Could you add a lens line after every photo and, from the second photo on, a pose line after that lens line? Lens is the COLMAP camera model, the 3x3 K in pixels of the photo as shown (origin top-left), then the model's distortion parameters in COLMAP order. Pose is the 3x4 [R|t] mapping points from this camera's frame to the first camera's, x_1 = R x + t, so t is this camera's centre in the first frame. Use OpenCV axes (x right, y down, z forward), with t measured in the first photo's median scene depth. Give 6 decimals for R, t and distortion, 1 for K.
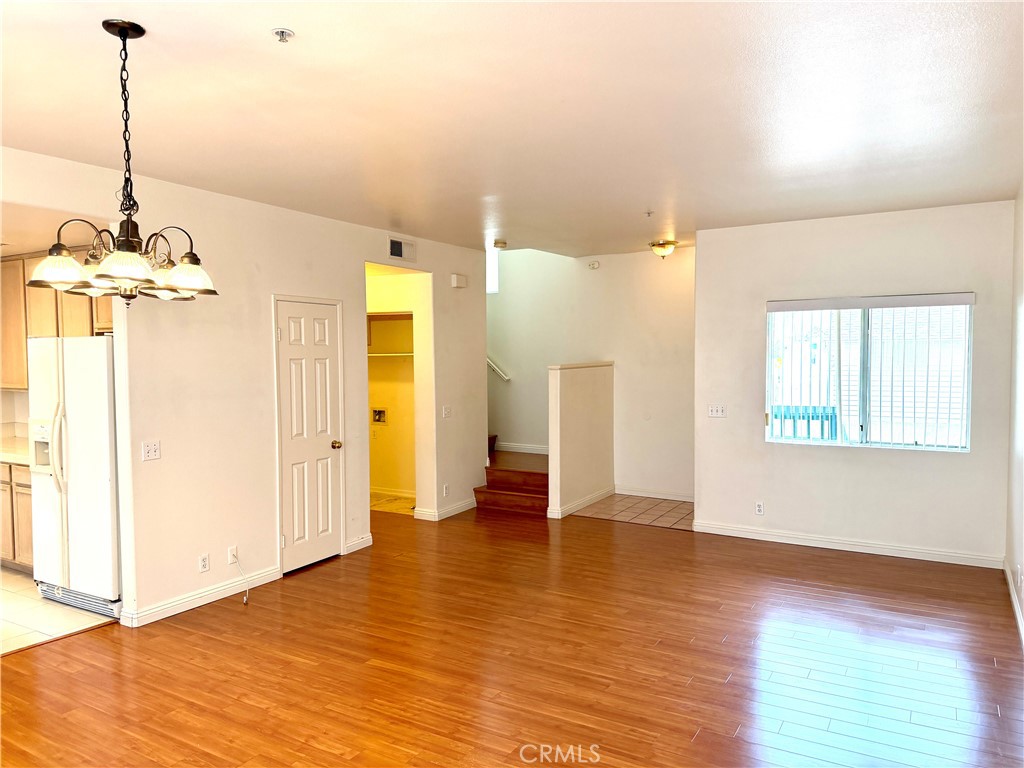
lens RADIAL K [[716.1, 0, 512.0], [0, 716.1, 384.0], [0, 0, 1]] dist [0.102454, -0.124596]
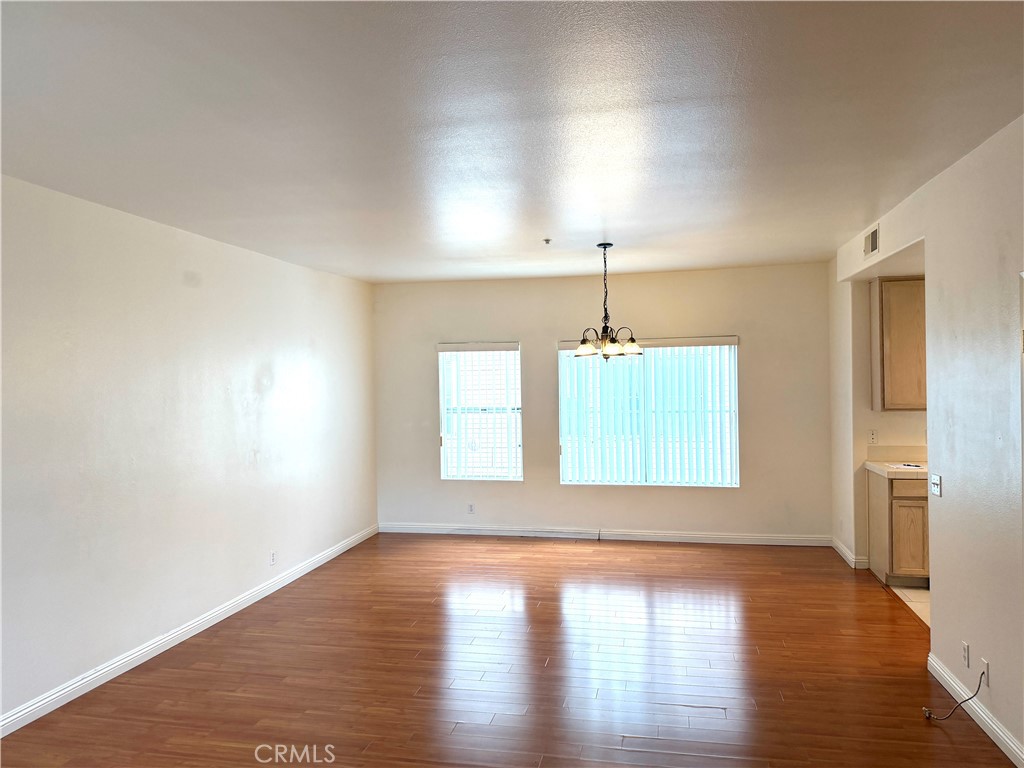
lens RADIAL K [[716.1, 0, 512.0], [0, 716.1, 384.0], [0, 0, 1]] dist [0.102454, -0.124596]
pose [[-0.945525, 0.024791, -0.324604, 0.275083], [0.009611, 0.998787, 0.048285, -0.078276], [0.325407, 0.042534, -0.944617, 1.647404]]
